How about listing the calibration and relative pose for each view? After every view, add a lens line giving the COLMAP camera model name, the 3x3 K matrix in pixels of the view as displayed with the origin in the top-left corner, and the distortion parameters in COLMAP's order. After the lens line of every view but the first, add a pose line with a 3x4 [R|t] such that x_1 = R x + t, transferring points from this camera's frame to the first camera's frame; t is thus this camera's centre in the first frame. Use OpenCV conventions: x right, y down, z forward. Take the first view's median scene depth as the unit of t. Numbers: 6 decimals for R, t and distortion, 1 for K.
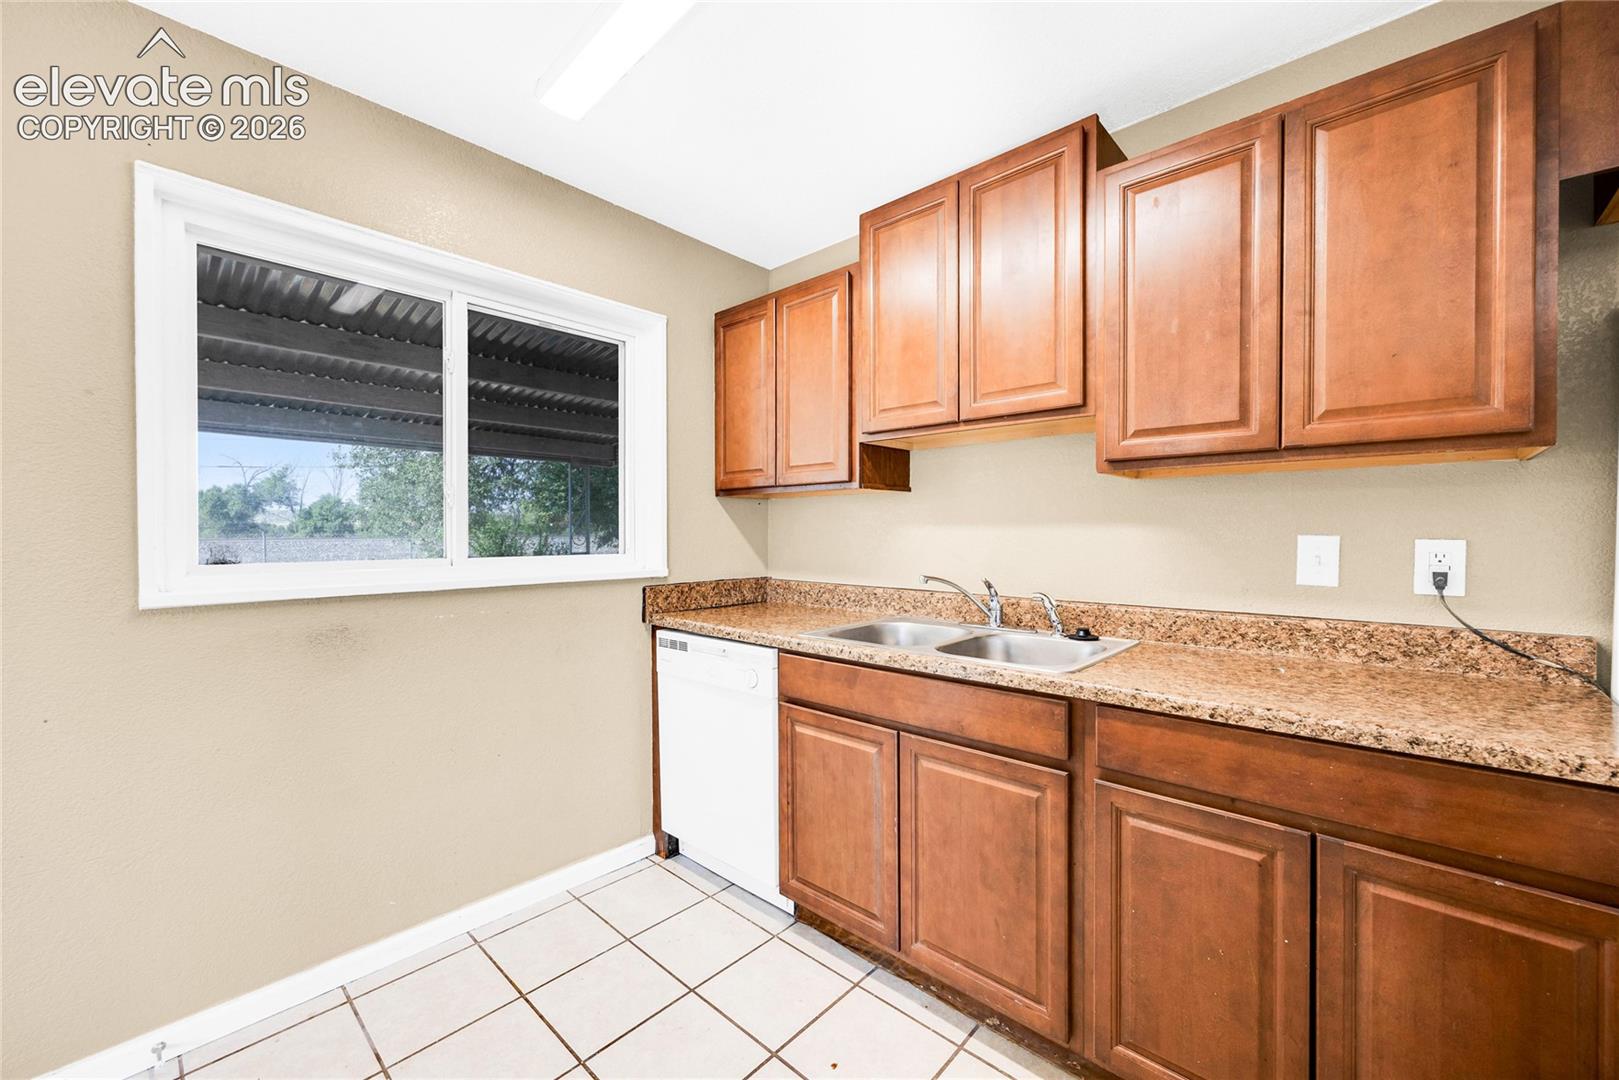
lens RADIAL K [[630.1, 0, 808.0], [0, 630.1, 536.9], [0, 0, 1]] dist [-0.000568, -0.000094]
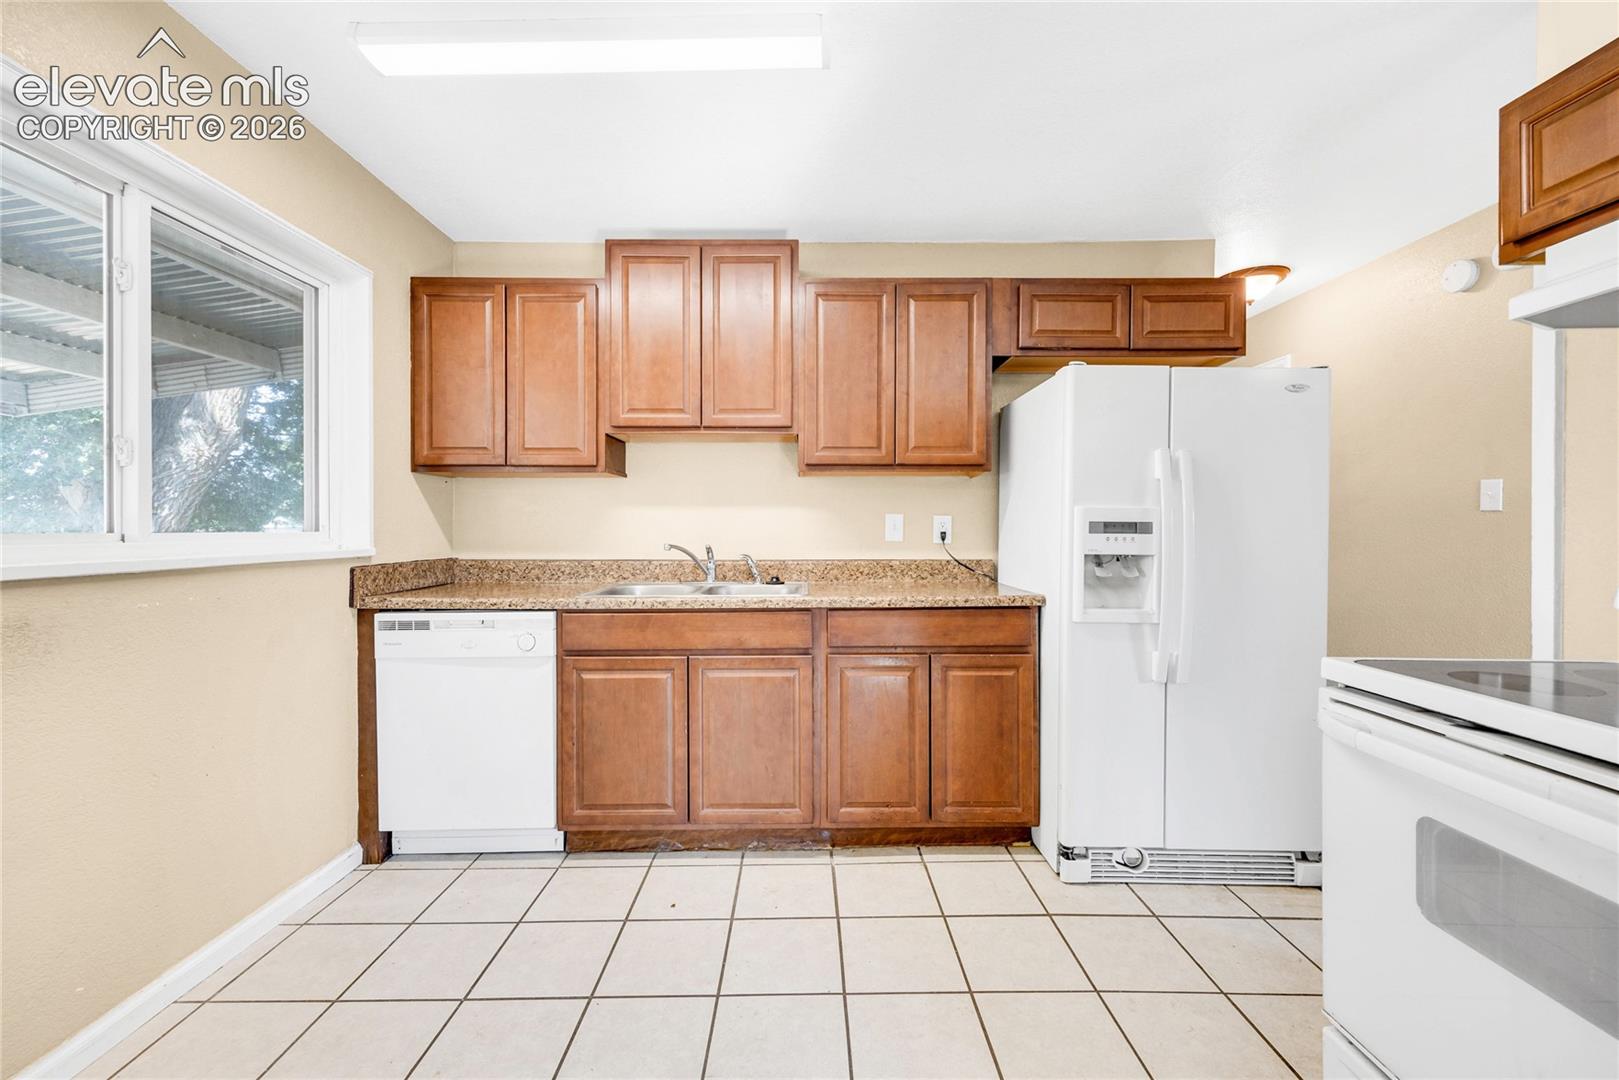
lens RADIAL K [[654.6, 0, 803.0], [0, 654.6, 530.3], [0, 0, 1]] dist [0.011905, -0.000026]
pose [[0.734342, -0.002054, 0.678777, -0.566286], [0.005927, 0.999977, -0.003386, 0.043895], [-0.678754, 0.006509, 0.734337, -0.170289]]
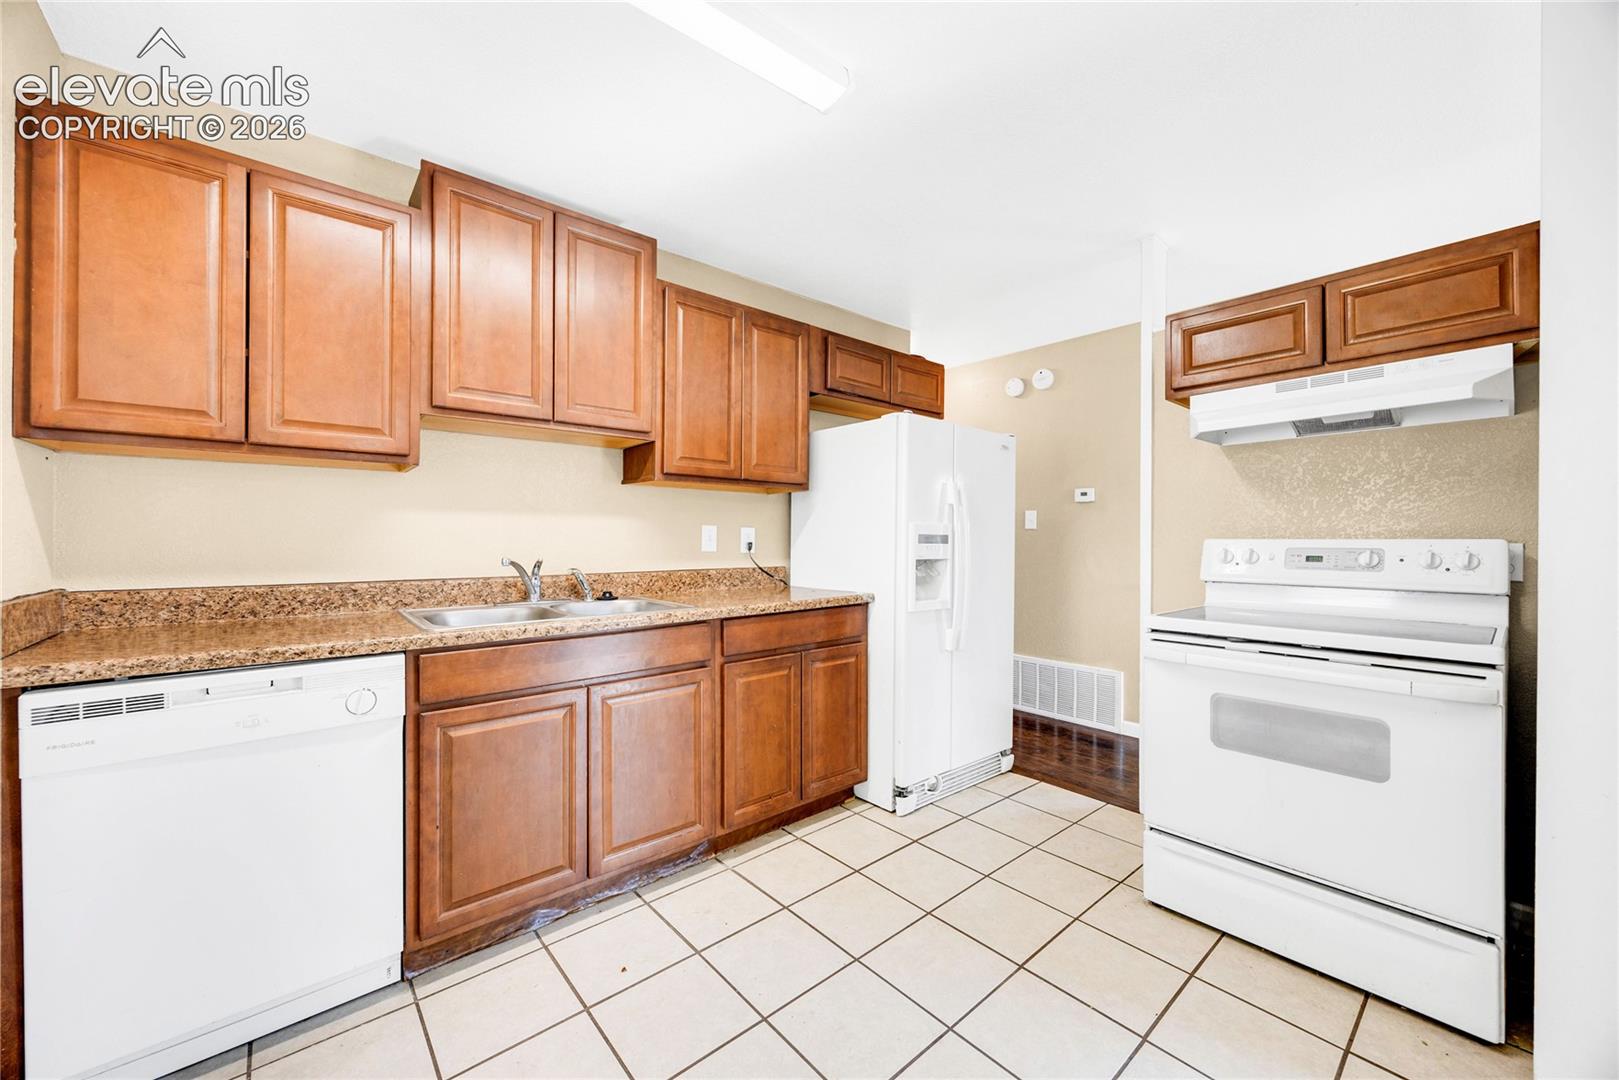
lens RADIAL K [[617.8, 0, 813.3], [0, 617.8, 539.8], [0, 0, 1]] dist [0.000146, 0.000212]
pose [[0.115716, -0.001090, 0.993282, -0.854866], [0.007145, 0.999974, 0.000265, 0.037947], [-0.993257, 0.007066, 0.115721, 0.417831]]
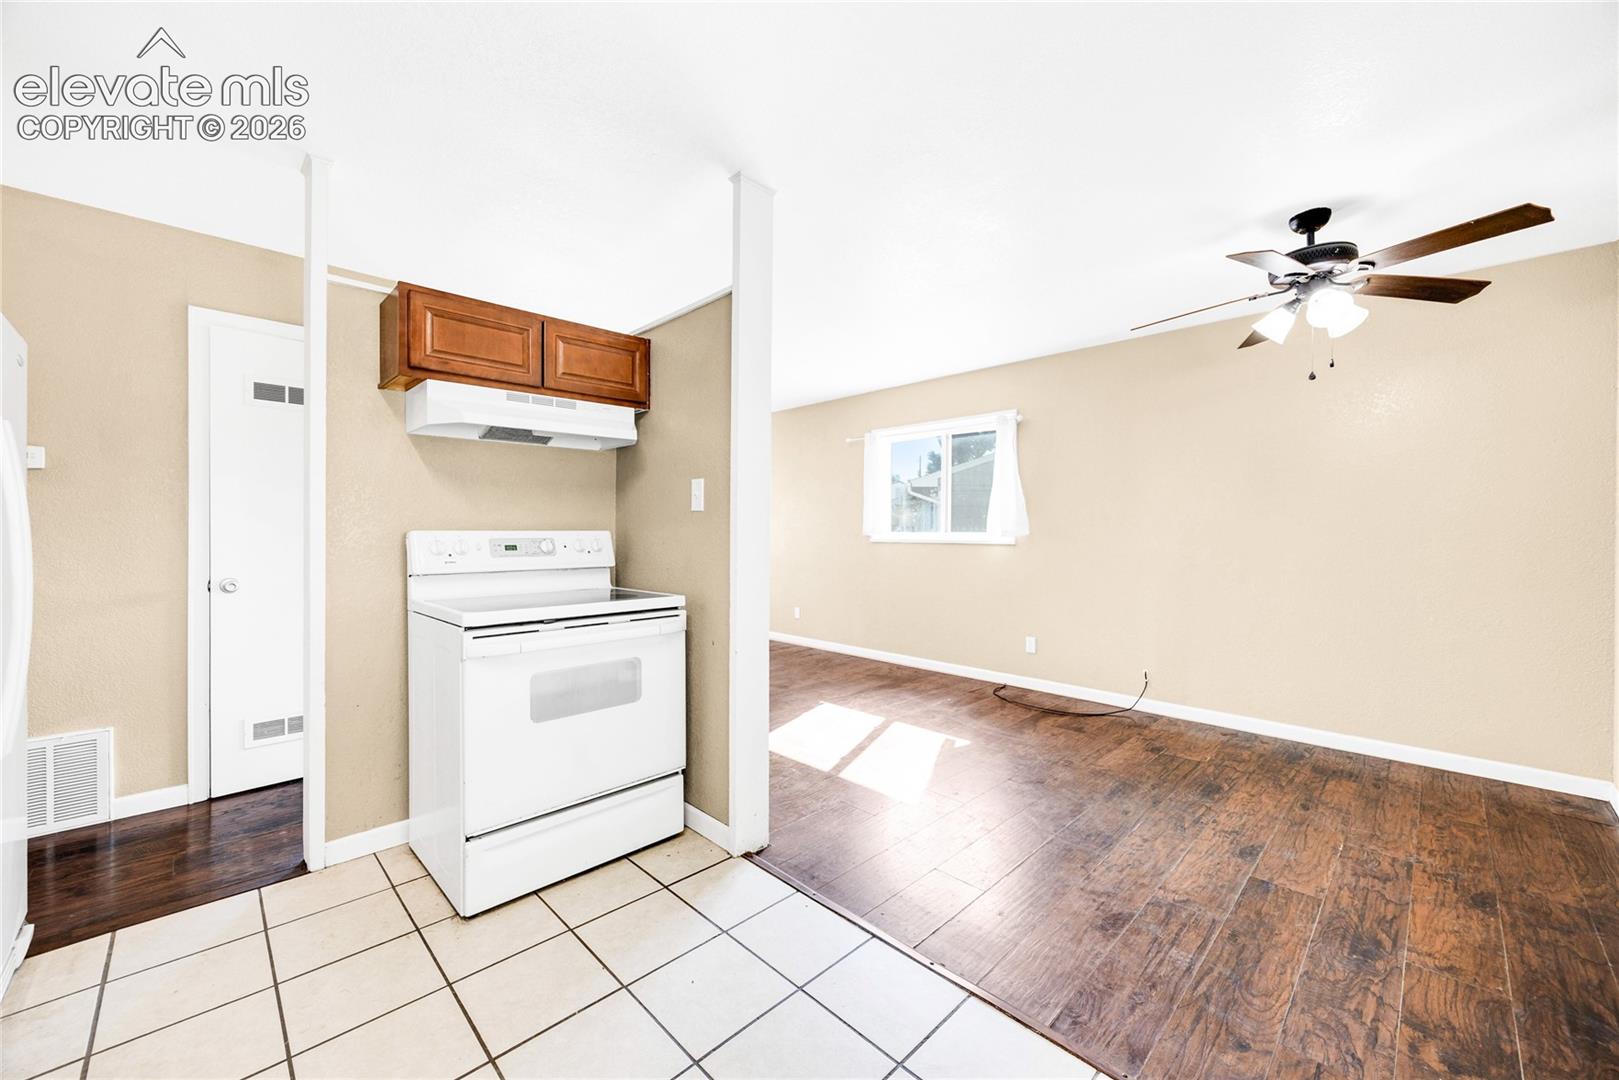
lens RADIAL K [[617.8, 0, 813.3], [0, 617.8, 539.8], [0, 0, 1]] dist [0.000146, 0.000212]
pose [[-0.999040, -0.002726, 0.043723, -0.317189], [-0.001759, 0.999753, 0.022145, 0.031863], [-0.043773, 0.022046, -0.998798, 0.940776]]
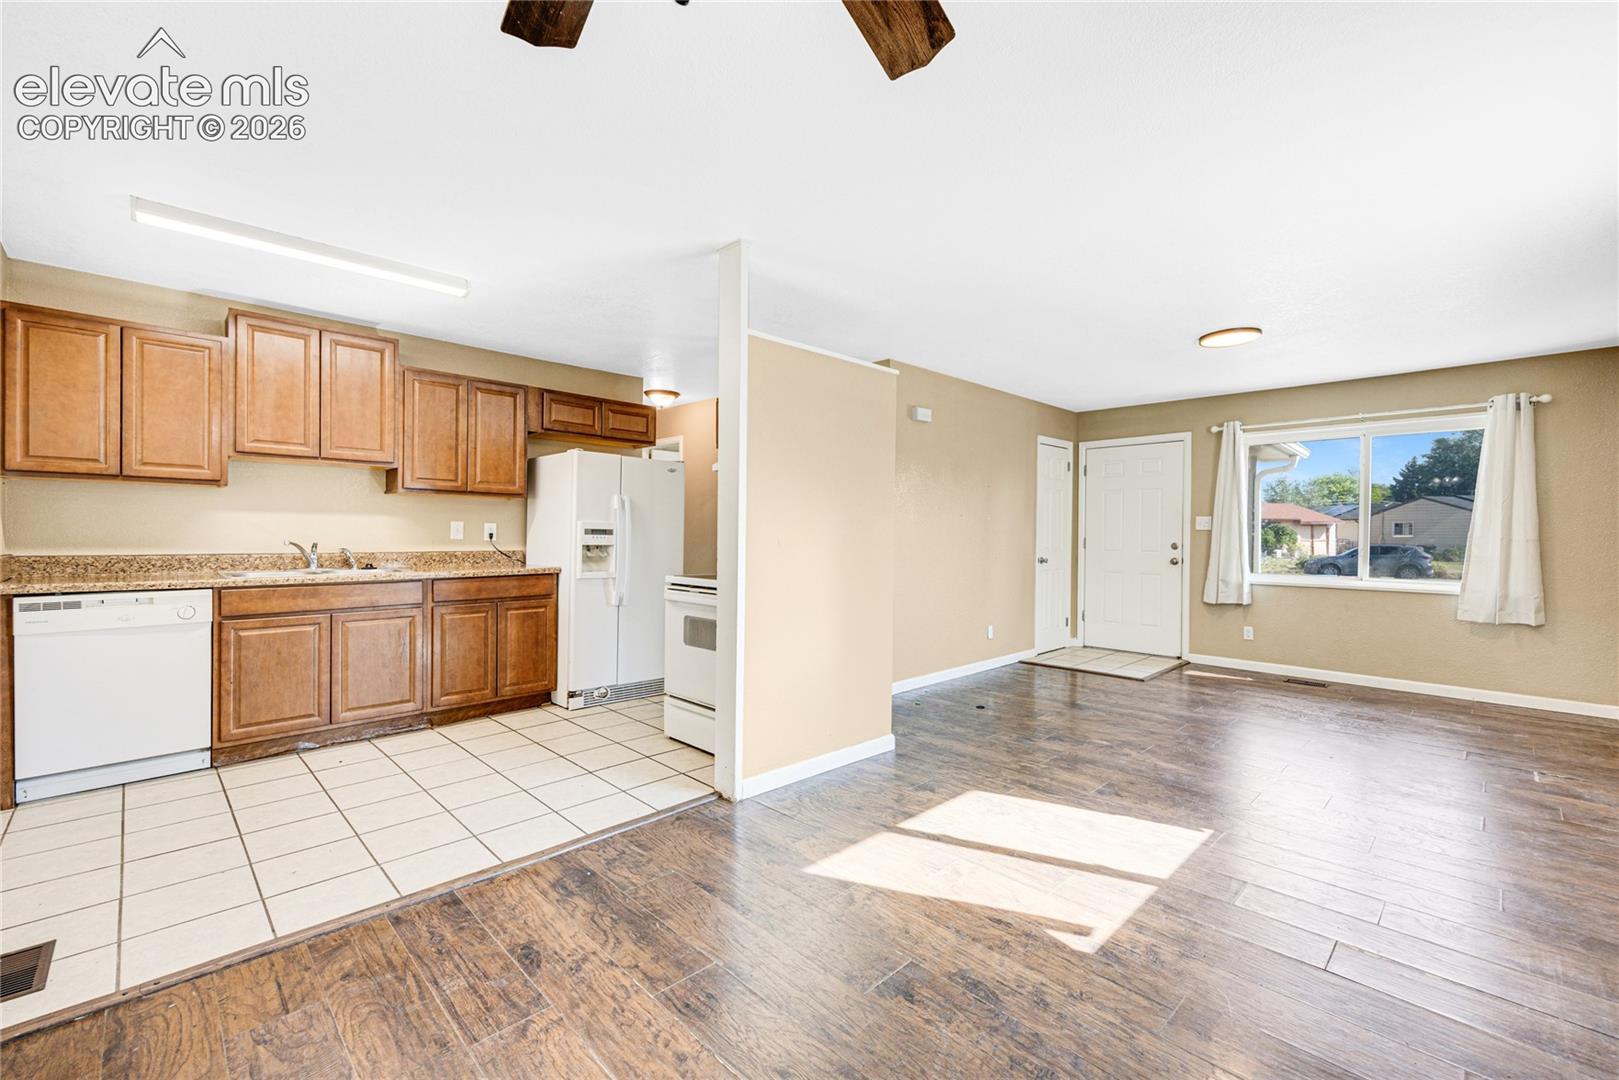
lens RADIAL K [[673.3, 0, 809.5], [0, 673.3, 540.0], [0, 0, 1]] dist [0.010602, -0.000645]
pose [[0.044602, -0.008656, 0.998967, -1.788518], [-0.001126, 0.999961, 0.008715, 0.046032], [-0.999004, -0.001514, 0.044590, -0.575800]]
